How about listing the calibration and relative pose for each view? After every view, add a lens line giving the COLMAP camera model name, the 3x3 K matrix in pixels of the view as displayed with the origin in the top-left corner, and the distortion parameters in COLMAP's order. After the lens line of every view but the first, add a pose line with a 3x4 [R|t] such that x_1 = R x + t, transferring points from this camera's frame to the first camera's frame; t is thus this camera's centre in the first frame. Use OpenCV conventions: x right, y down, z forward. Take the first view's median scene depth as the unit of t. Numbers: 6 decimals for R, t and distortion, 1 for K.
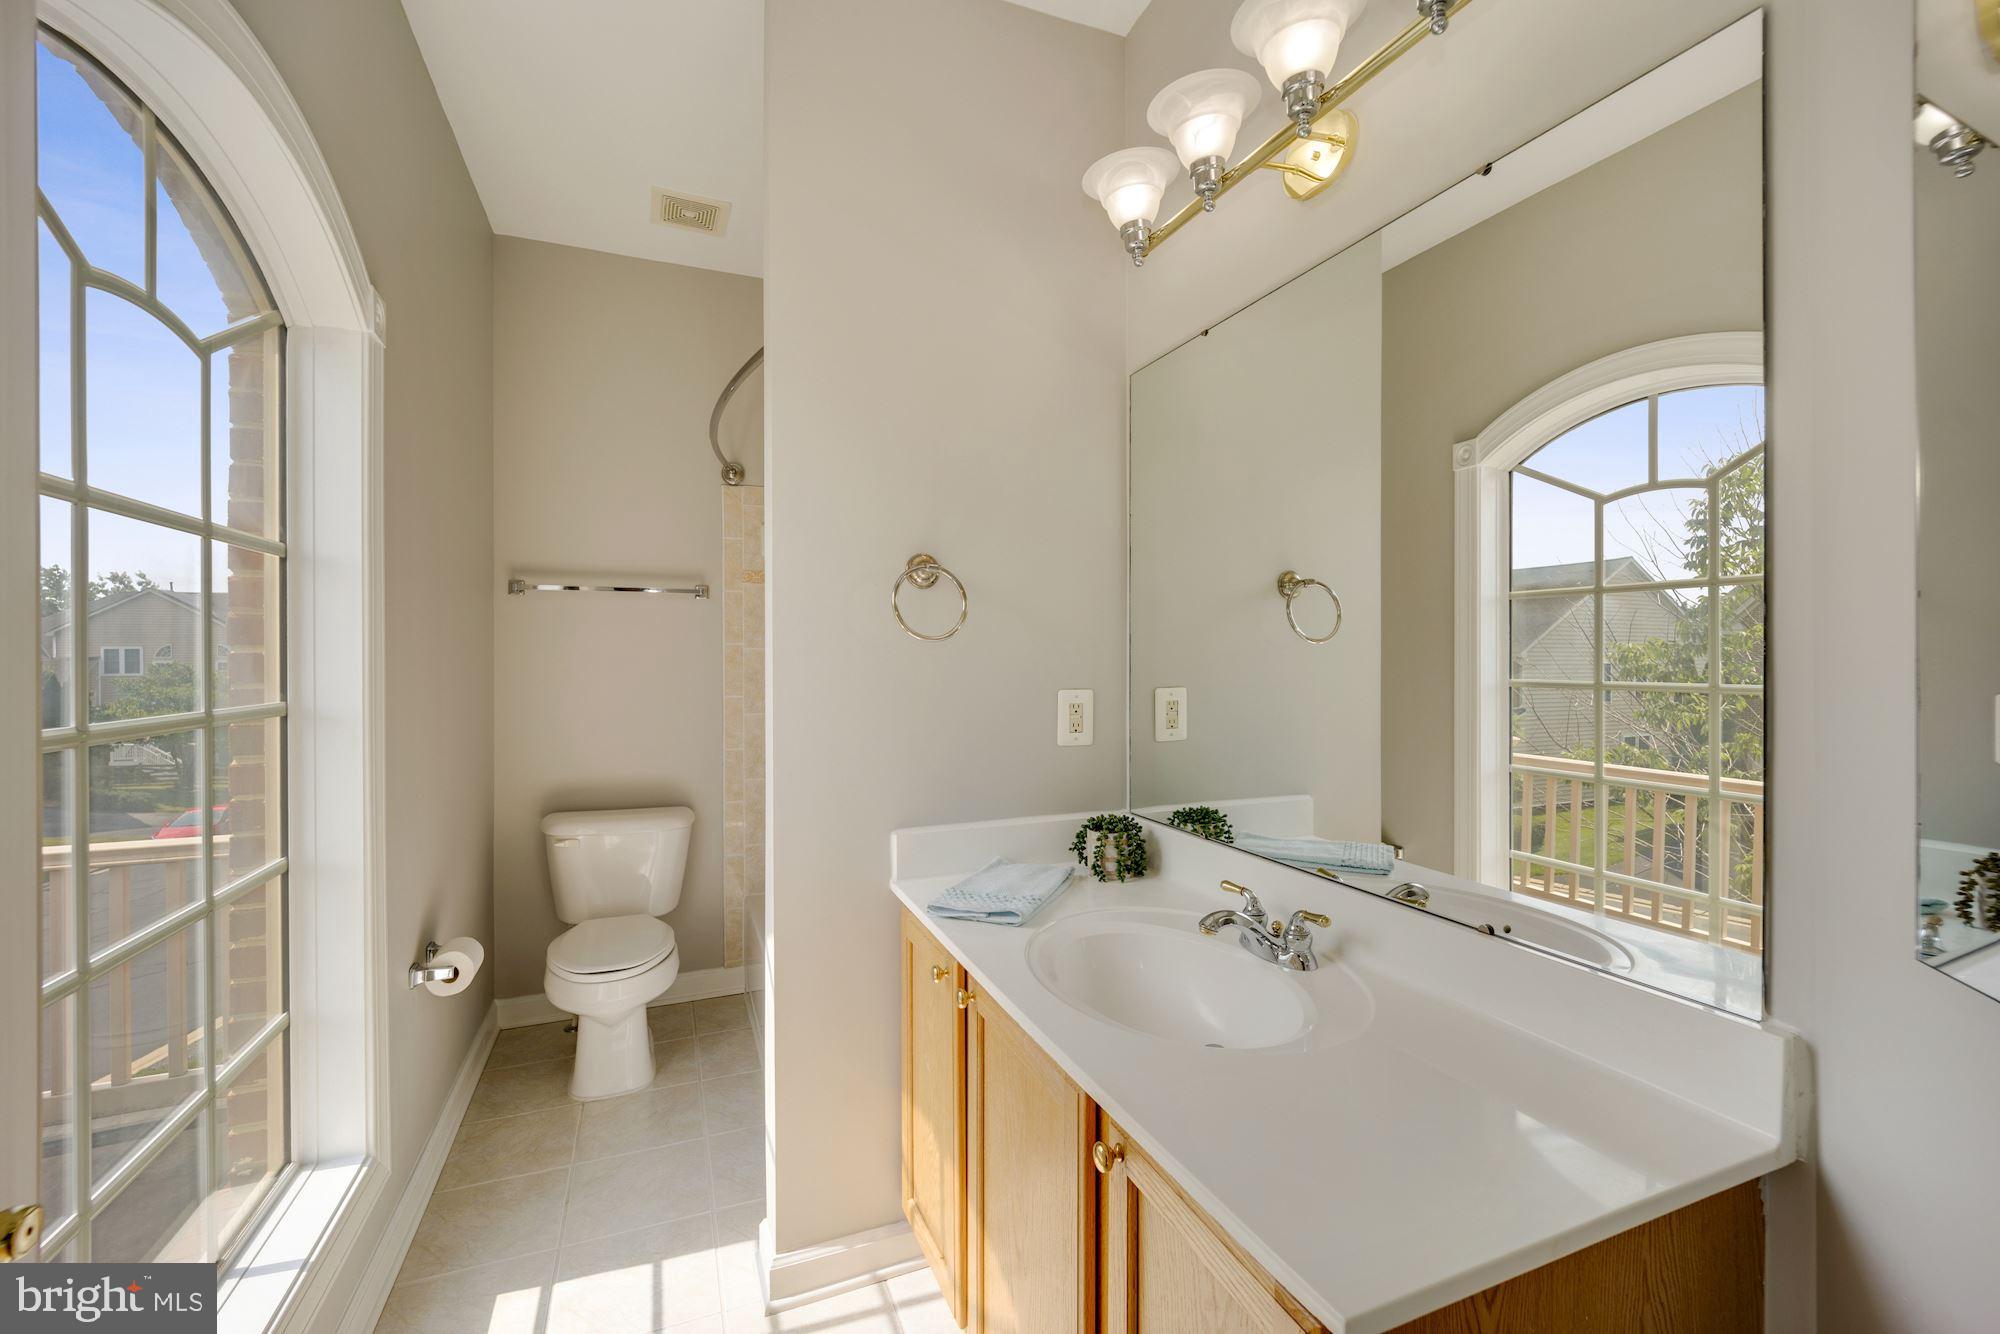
lens RADIAL K [[828.1, 0, 995.8], [0, 828.1, 661.7], [0, 0, 1]] dist [-0.001976, 0.000137]
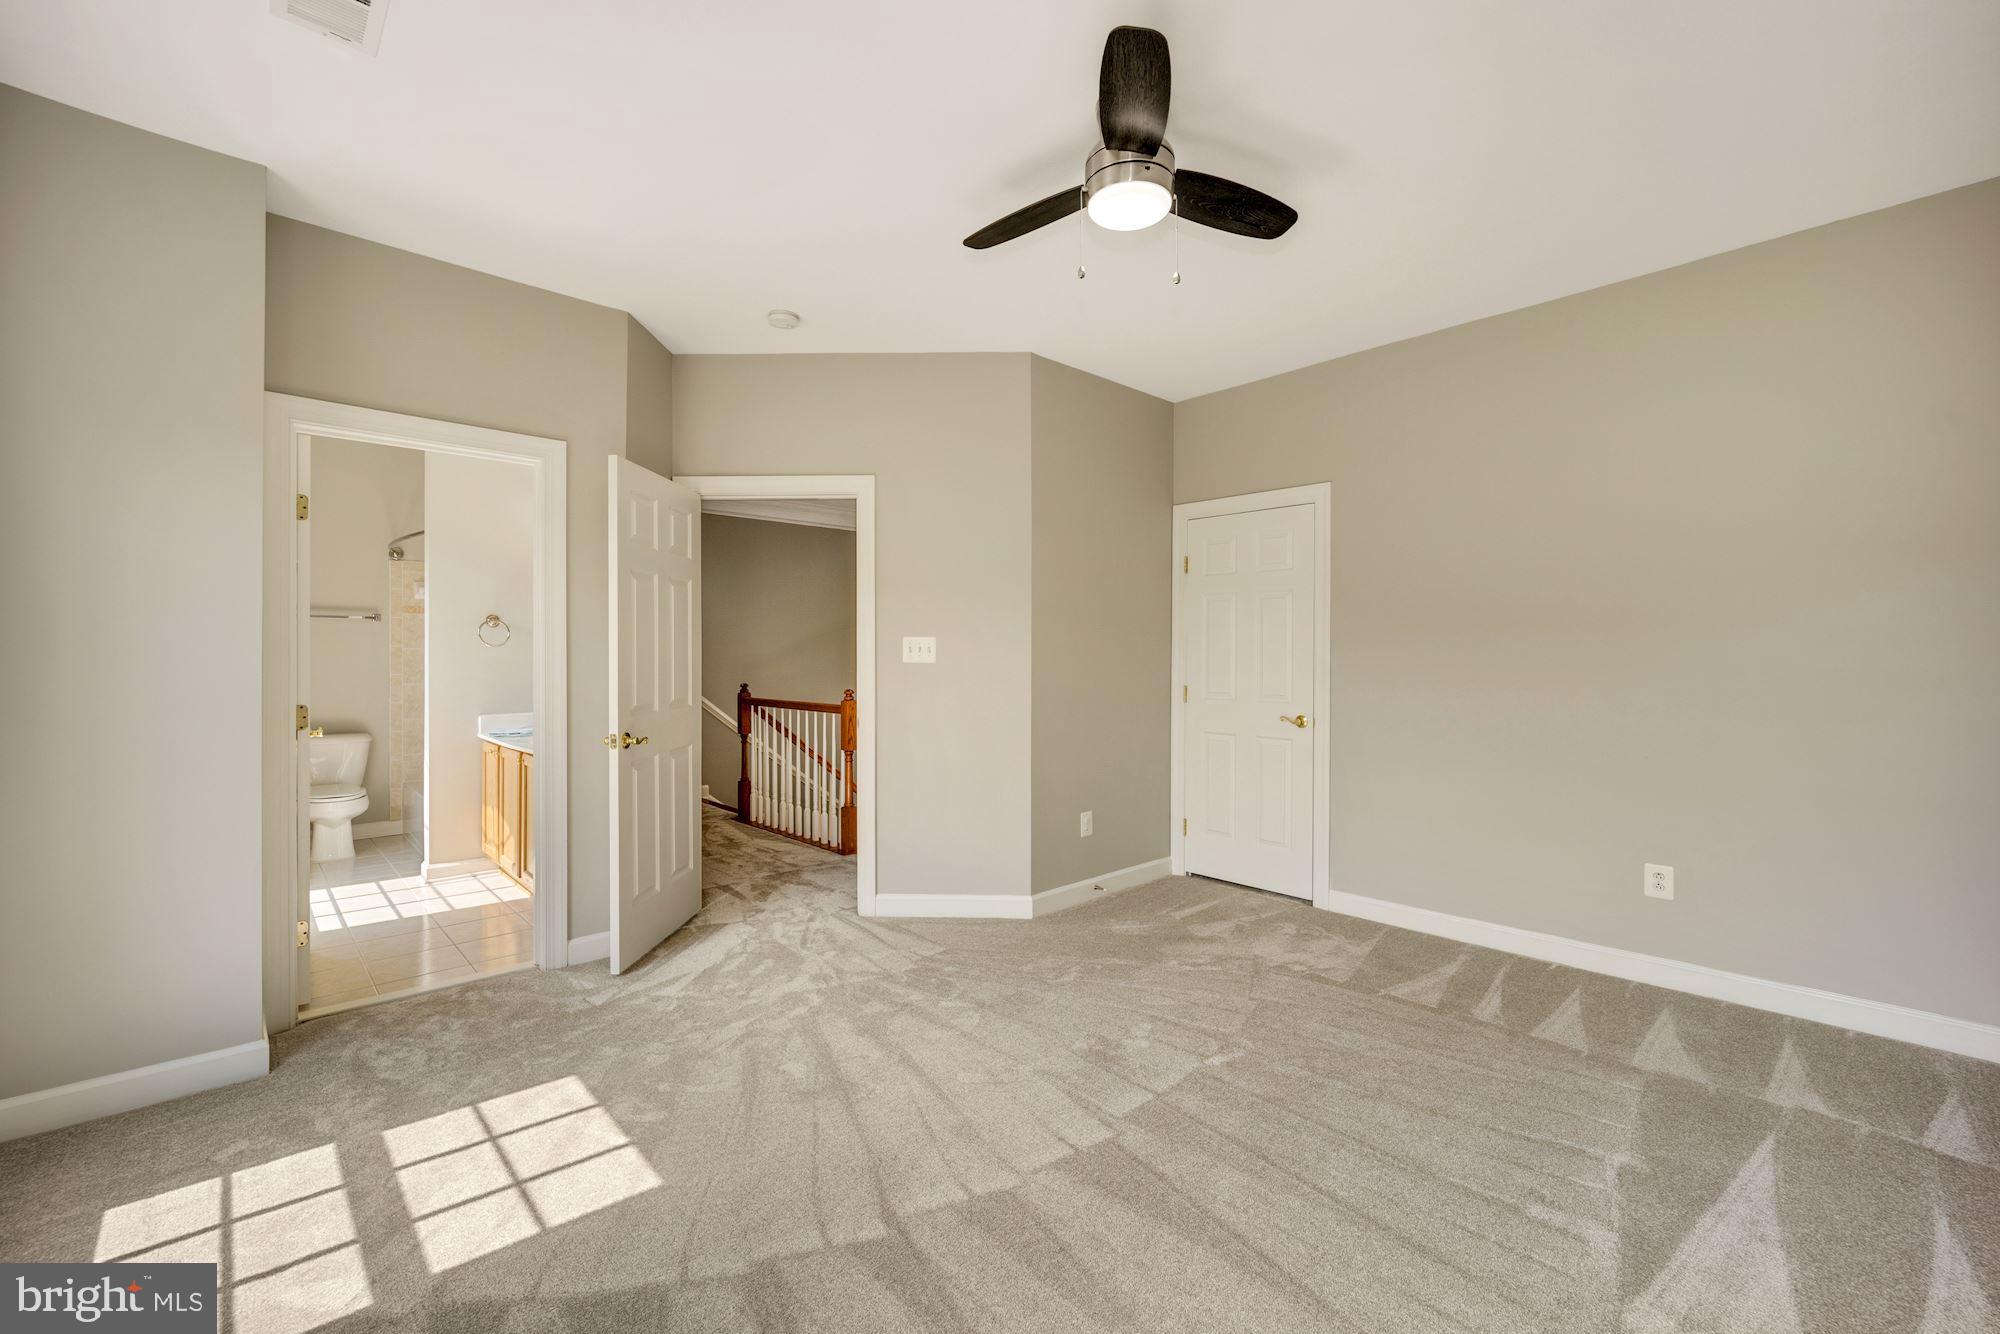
lens RADIAL K [[828.1, 0, 995.8], [0, 828.1, 661.7], [0, 0, 1]] dist [-0.001976, 0.000137]
pose [[0.933212, 0.003143, 0.359313, 0.289199], [-0.001317, 0.999985, -0.005326, 0.023117], [-0.359324, 0.004497, 0.933202, -1.295756]]
